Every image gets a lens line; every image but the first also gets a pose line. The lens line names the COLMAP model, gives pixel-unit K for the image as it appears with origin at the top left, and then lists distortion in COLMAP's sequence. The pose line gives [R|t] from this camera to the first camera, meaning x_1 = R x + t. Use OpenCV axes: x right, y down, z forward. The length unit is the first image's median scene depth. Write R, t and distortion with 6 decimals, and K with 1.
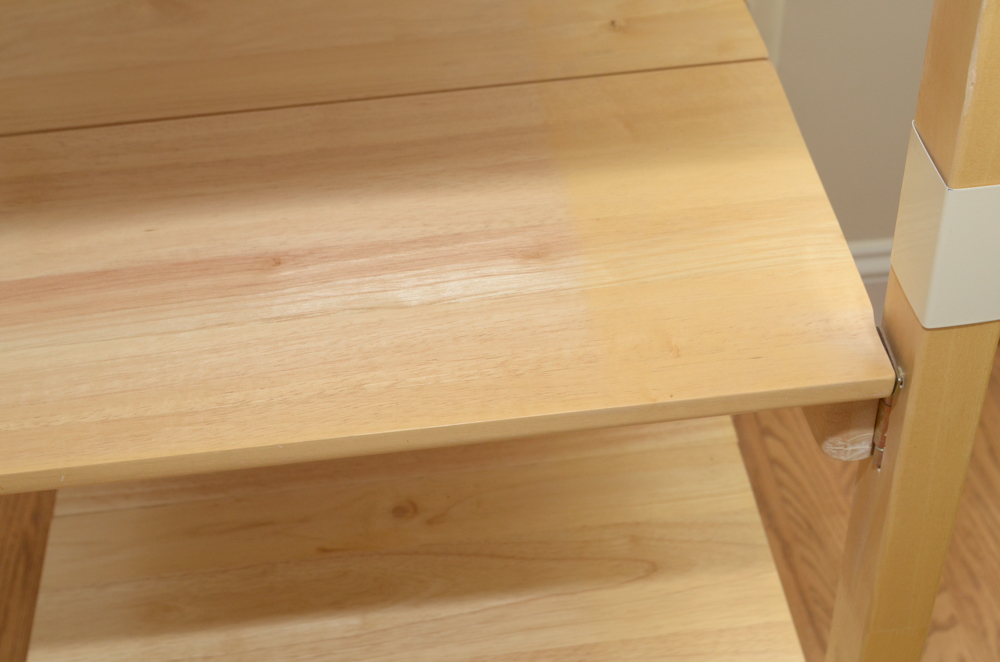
lens RADIAL K [[1440.9, 0, 501.3], [0, 1440.9, 345.9], [0, 0, 1]] dist [0.003269, -0.026664]
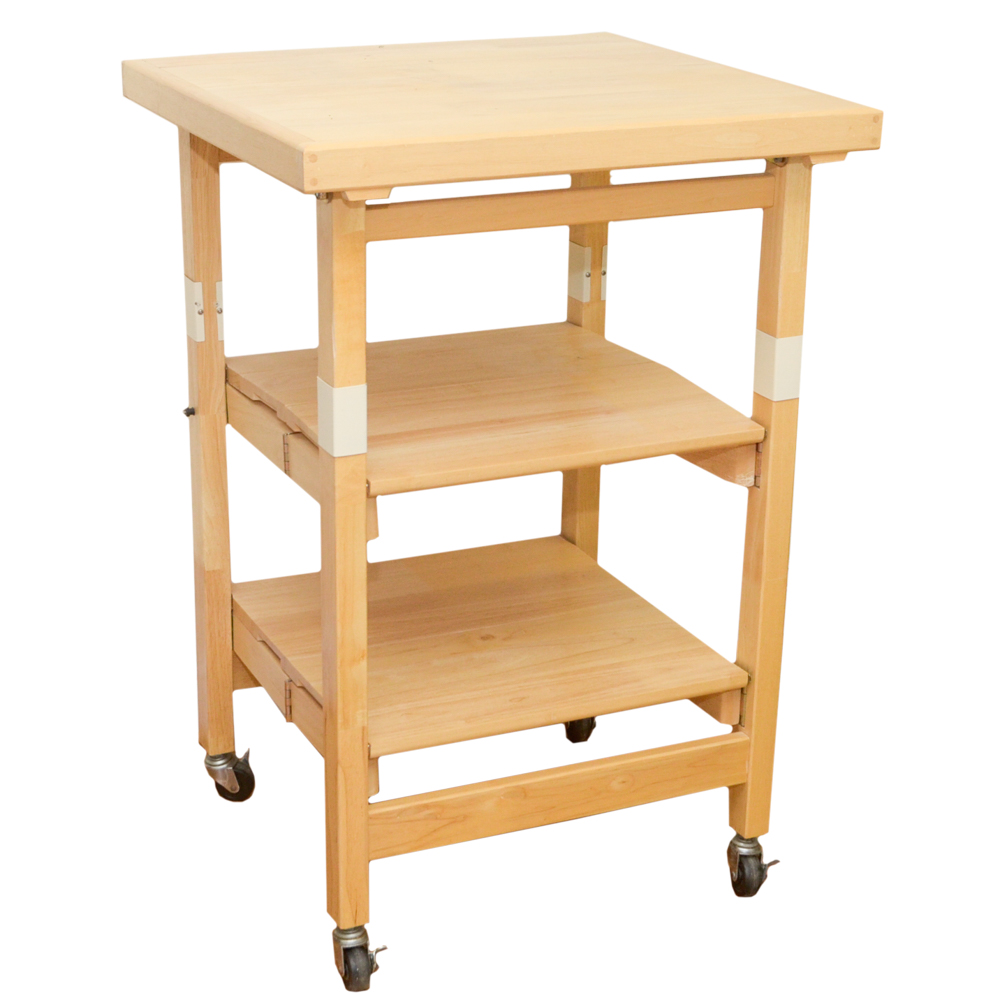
lens RADIAL K [[2196.2, 0, 500.0], [0, 2196.2, 500.0], [0, 0, 1]] dist [-0.060352, -0.162656]
pose [[0.937454, -0.047695, 0.344826, -1.372922], [0.180604, 0.913462, -0.364649, 1.332992], [-0.297594, 0.404119, 0.864943, -1.972179]]
